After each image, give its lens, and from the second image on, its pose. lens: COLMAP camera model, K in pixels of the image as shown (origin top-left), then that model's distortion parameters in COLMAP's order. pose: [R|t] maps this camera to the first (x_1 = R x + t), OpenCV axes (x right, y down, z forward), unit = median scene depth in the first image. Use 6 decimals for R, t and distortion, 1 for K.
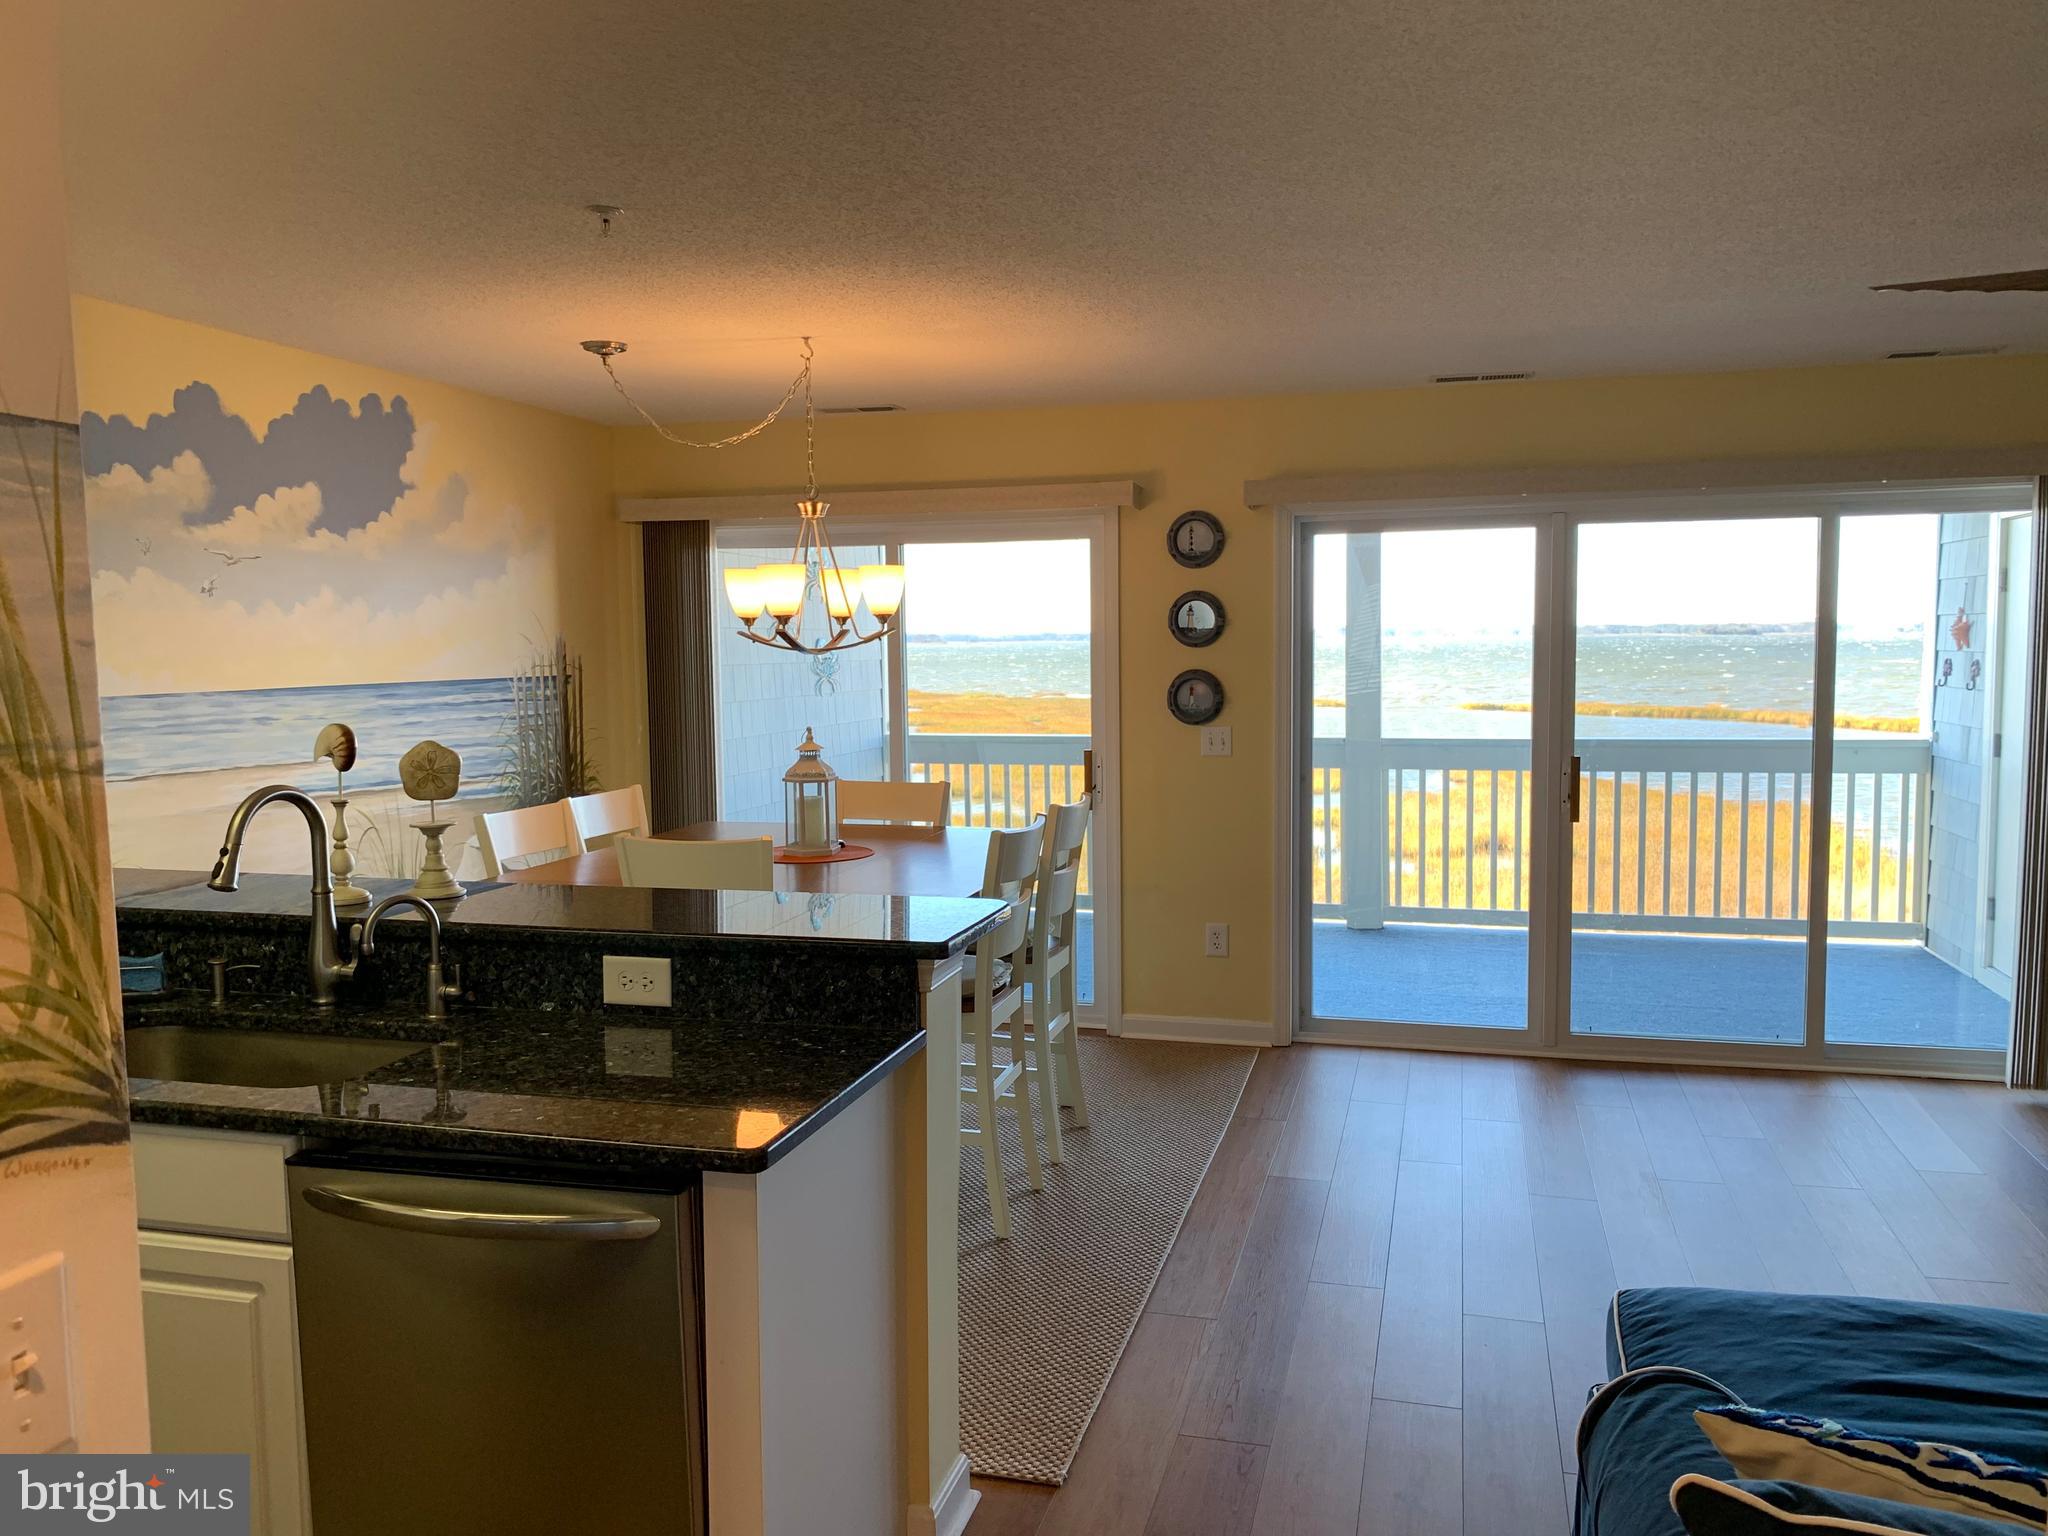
lens RADIAL K [[1570.2, 0, 1039.7], [0, 1570.2, 751.9], [0, 0, 1]] dist [0.064718, -0.092019]
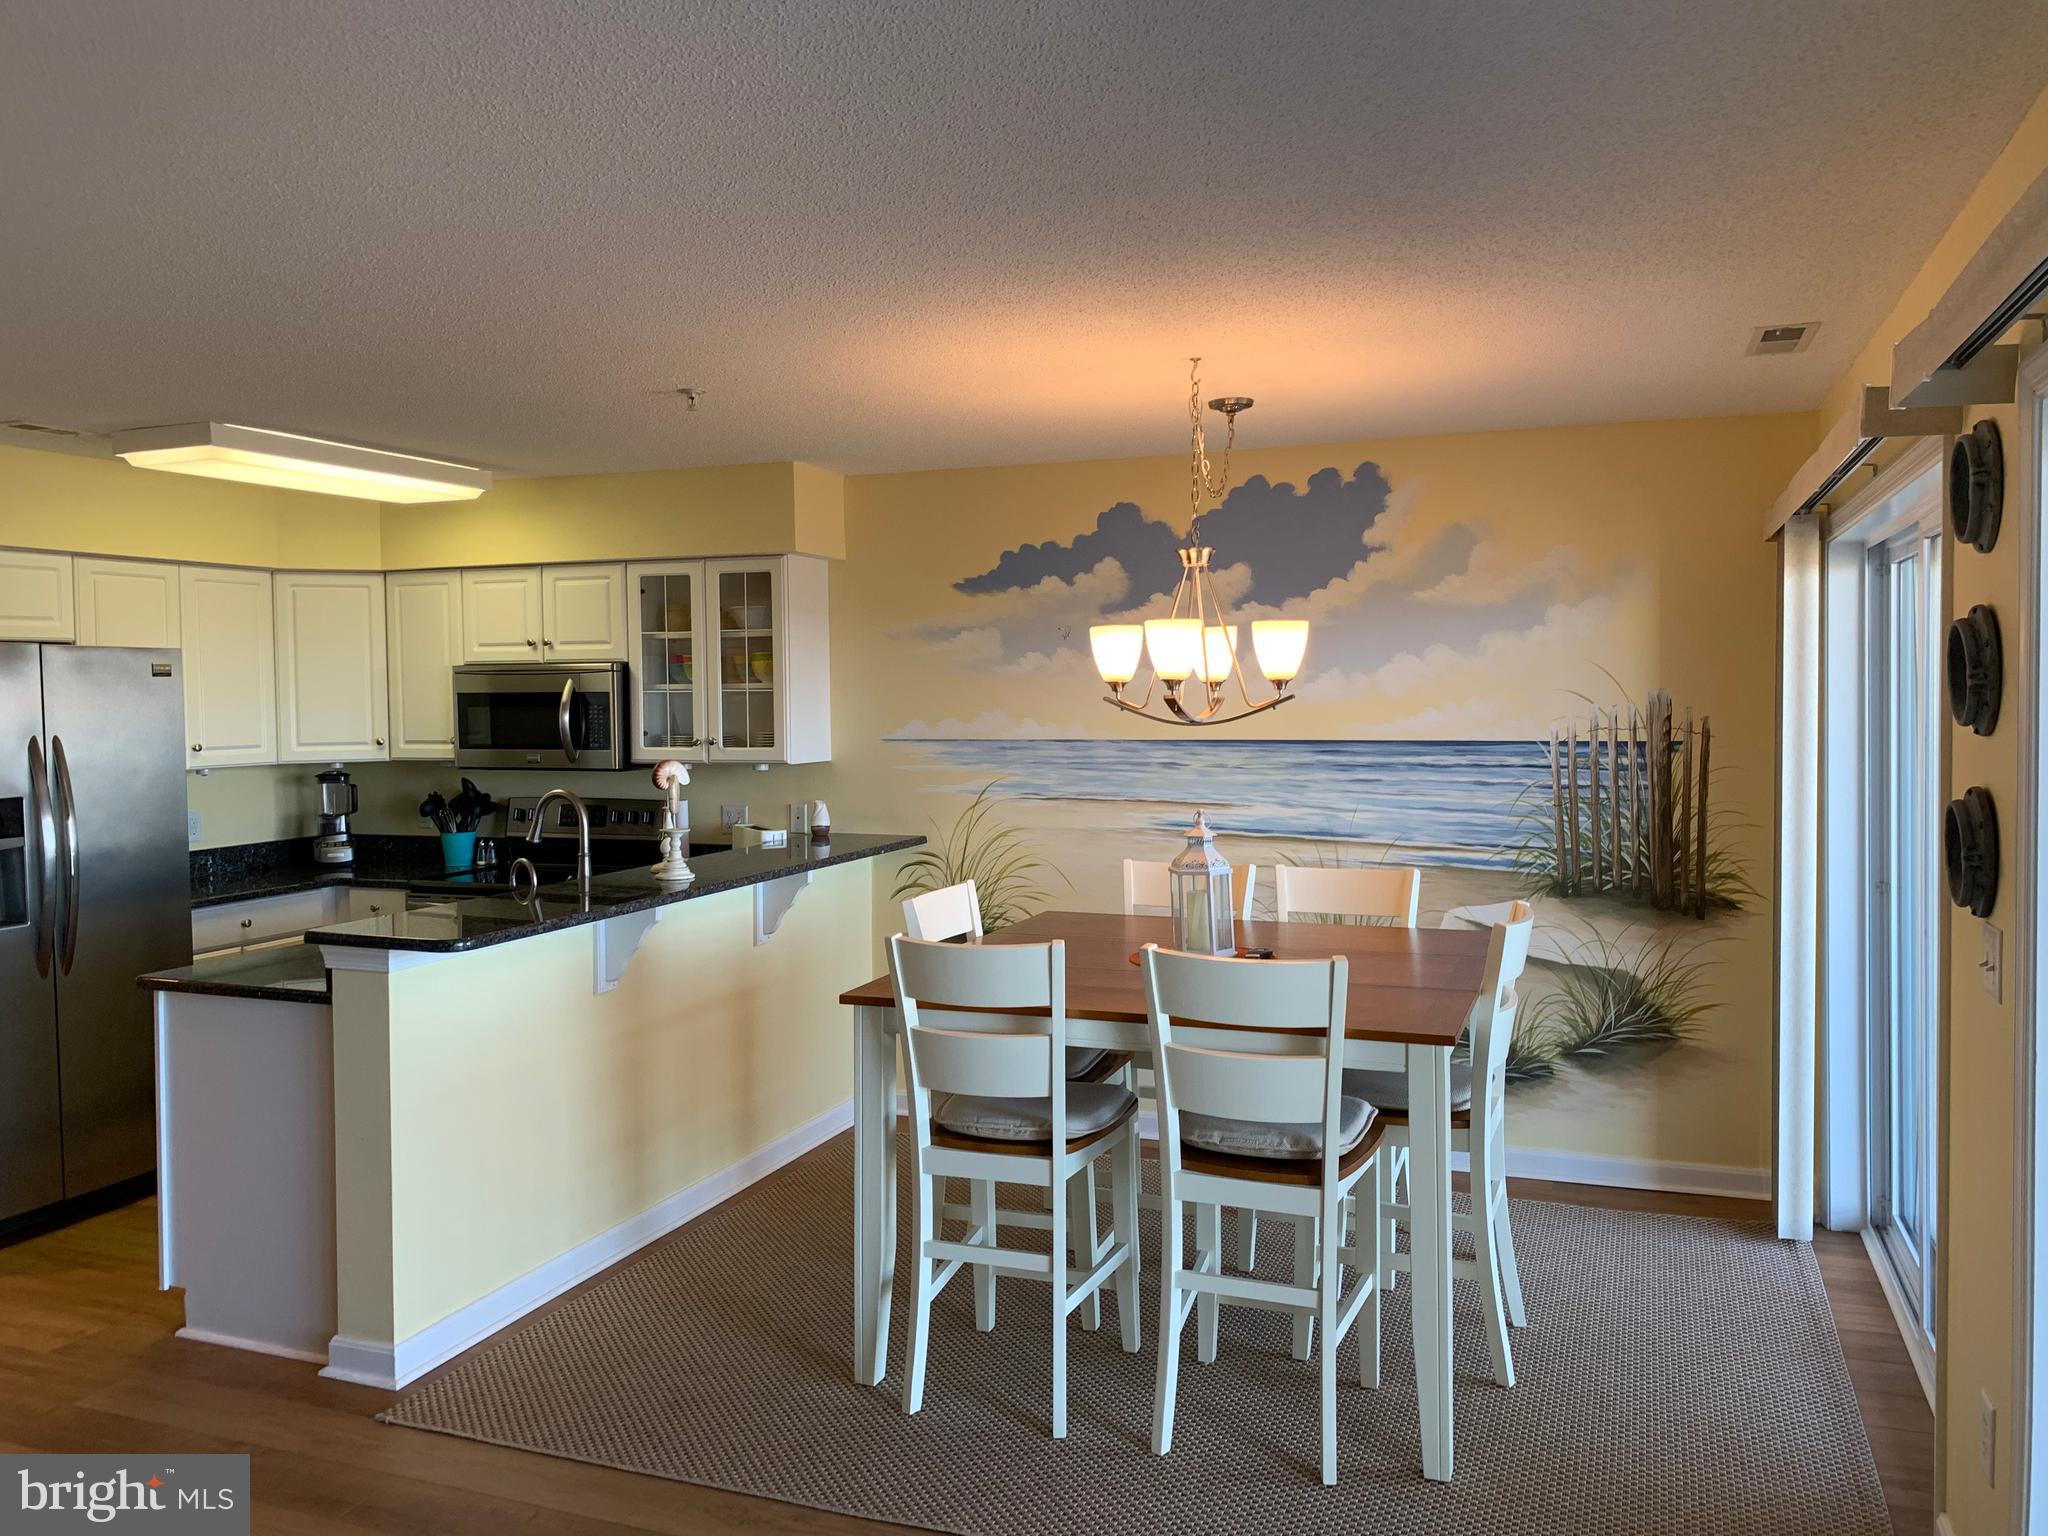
lens RADIAL K [[1565.8, 0, 1021.4], [0, 1565.8, 756.1], [0, 0, 1]] dist [0.106125, -0.170211]
pose [[-0.121185, 0.050812, -0.991329, 0.679699], [-0.062404, 0.996323, 0.058697, -0.084789], [0.990666, 0.068976, -0.117568, 0.957238]]
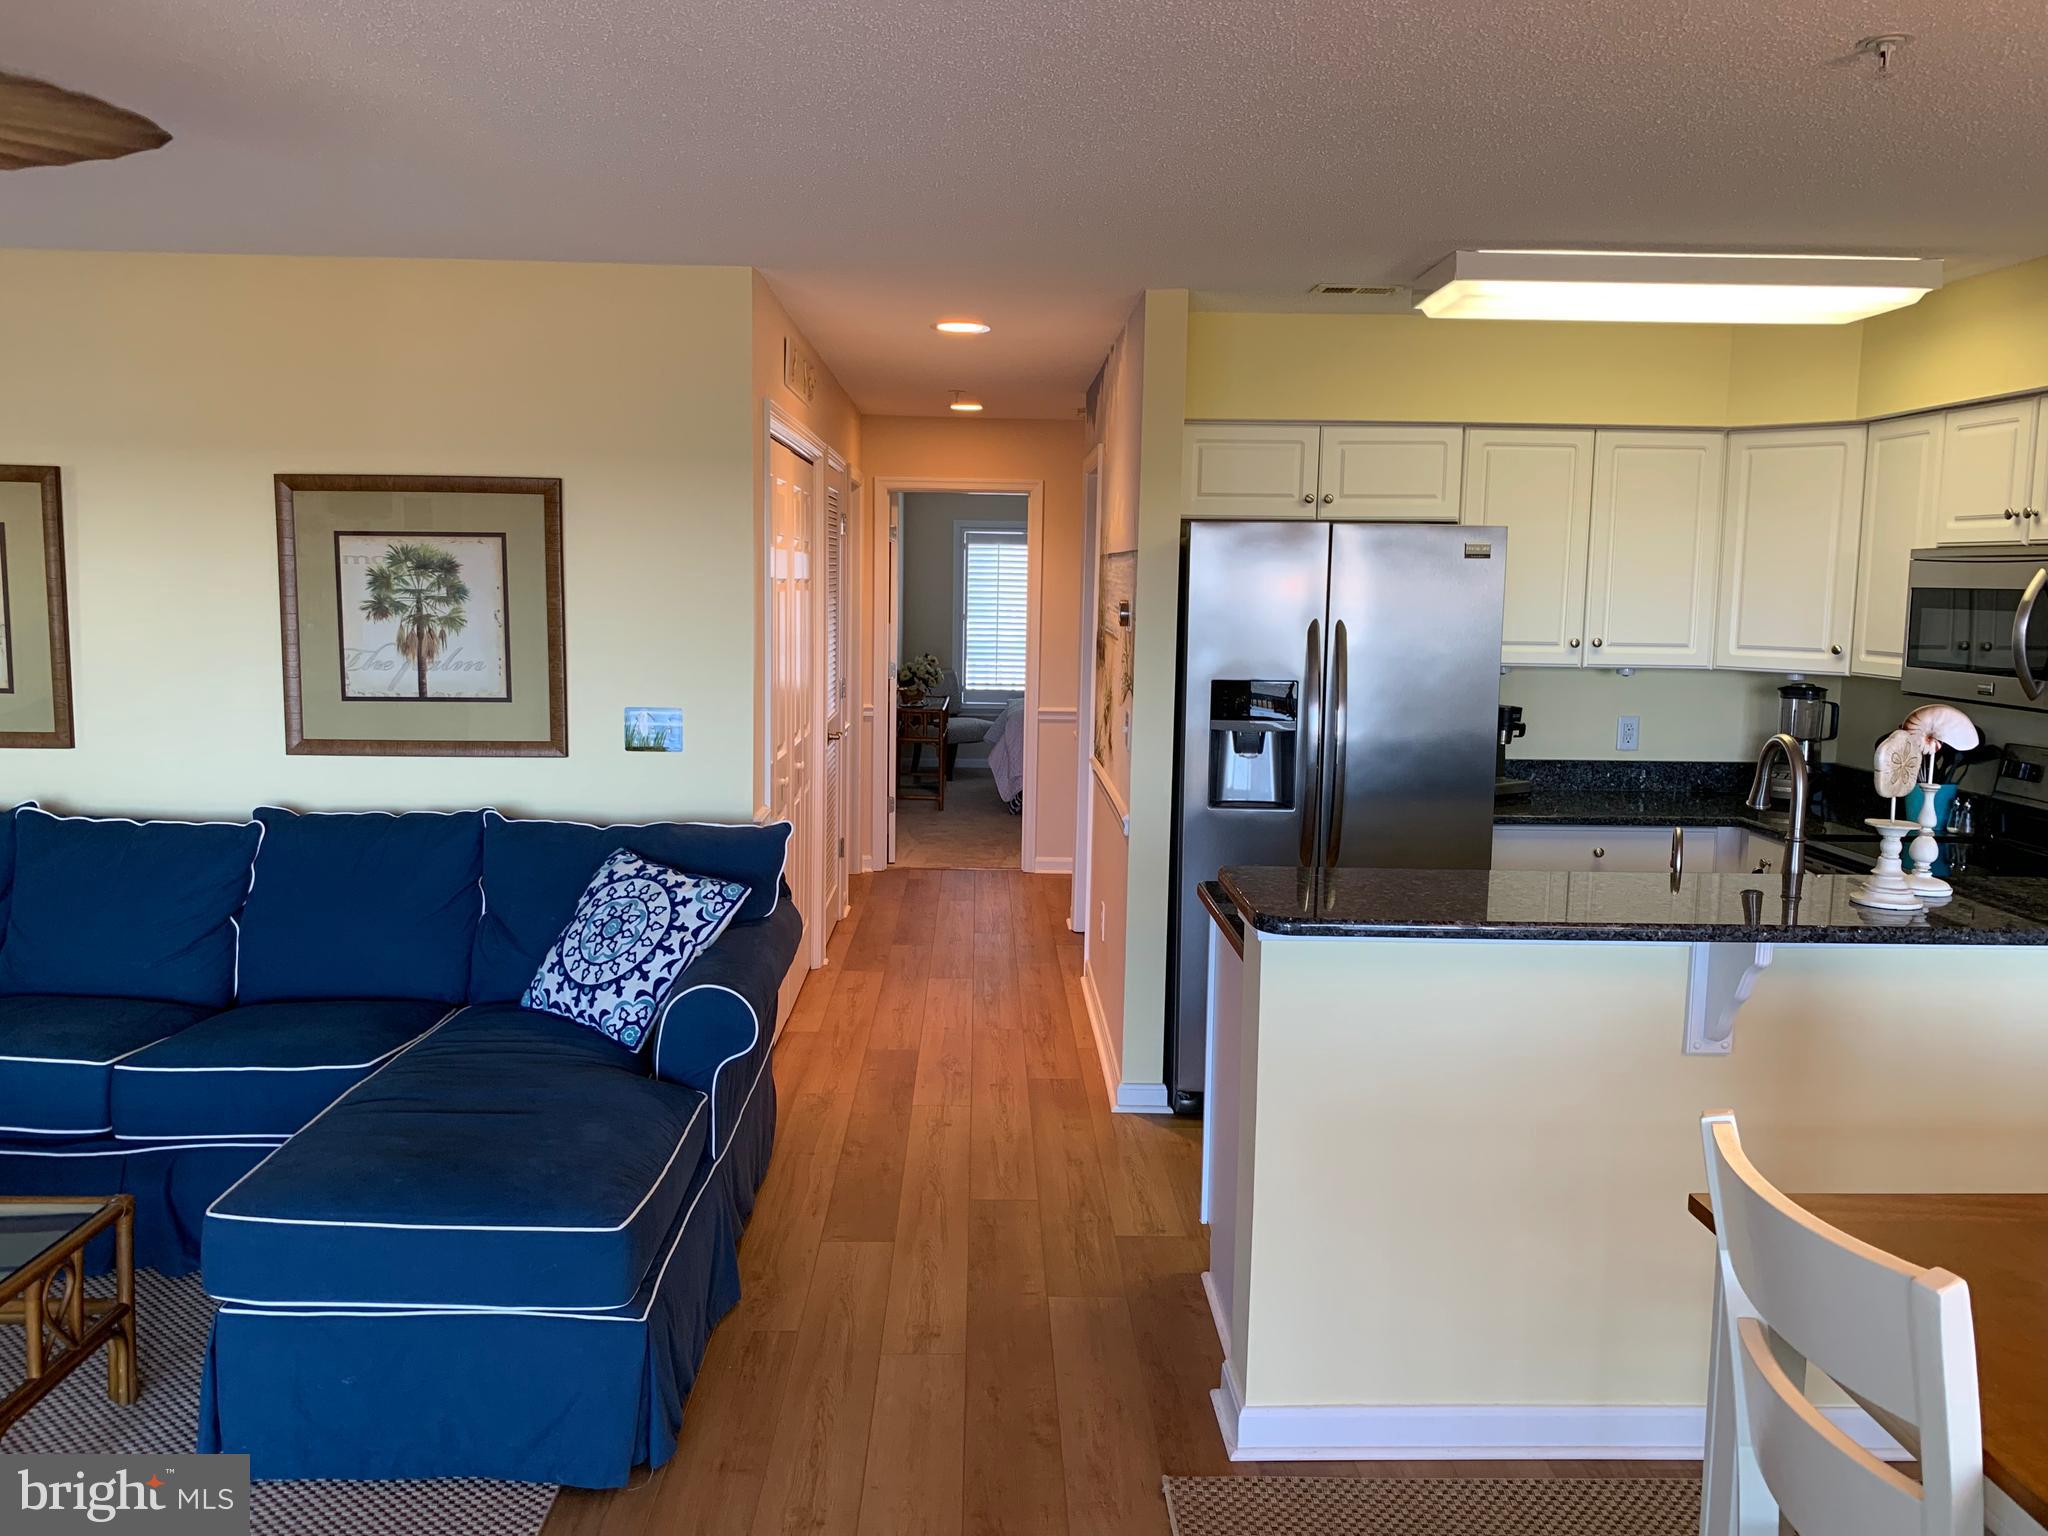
lens RADIAL K [[1570.2, 0, 1039.7], [0, 1570.2, 751.9], [0, 0, 1]] dist [0.064718, -0.092019]
pose [[-0.959430, 0.019744, -0.281255, 0.210990], [-0.033616, 0.982419, 0.183637, -0.089811], [0.279936, 0.185642, -0.941899, 1.087146]]
